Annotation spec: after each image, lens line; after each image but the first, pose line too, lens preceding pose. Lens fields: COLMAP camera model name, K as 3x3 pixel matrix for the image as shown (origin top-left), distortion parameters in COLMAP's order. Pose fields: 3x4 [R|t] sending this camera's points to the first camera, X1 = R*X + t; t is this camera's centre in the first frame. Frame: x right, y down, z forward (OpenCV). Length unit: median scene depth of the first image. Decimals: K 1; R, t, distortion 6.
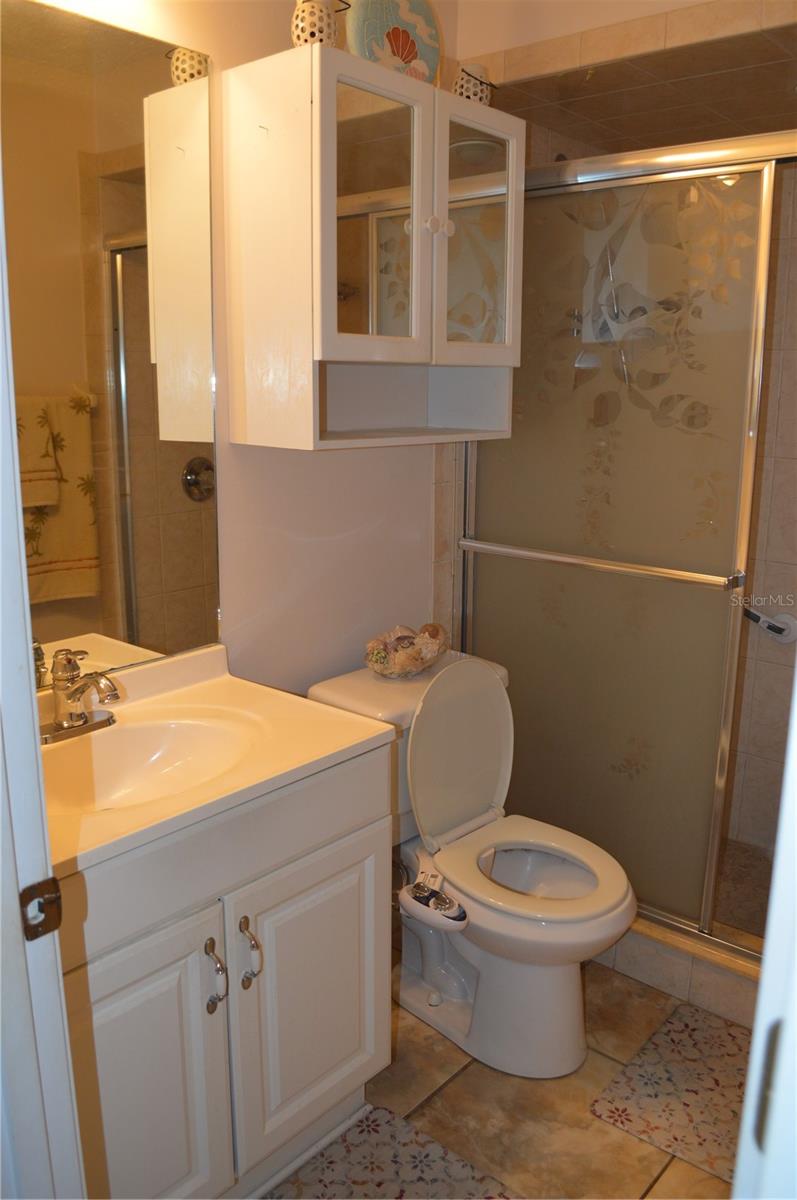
lens RADIAL K [[959.7, 0, 400.4], [0, 959.7, 596.9], [0, 0, 1]] dist [-0.089698, 0.017726]
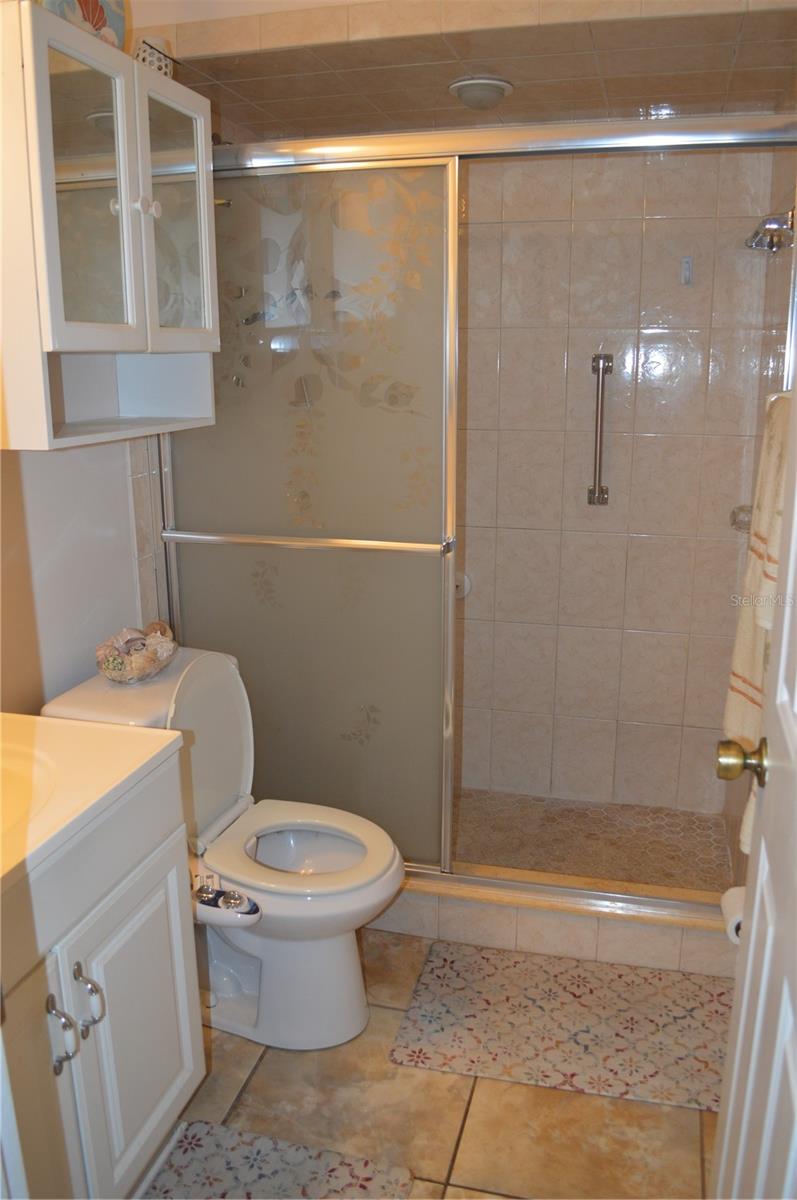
lens RADIAL K [[959.7, 0, 401.2], [0, 959.7, 599.9], [0, 0, 1]] dist [-0.089698, 0.017726]
pose [[0.898918, -0.119200, 0.421589, -0.162659], [0.107356, 0.992869, 0.051818, -0.018739], [-0.424759, -0.001320, 0.905305, 0.031904]]
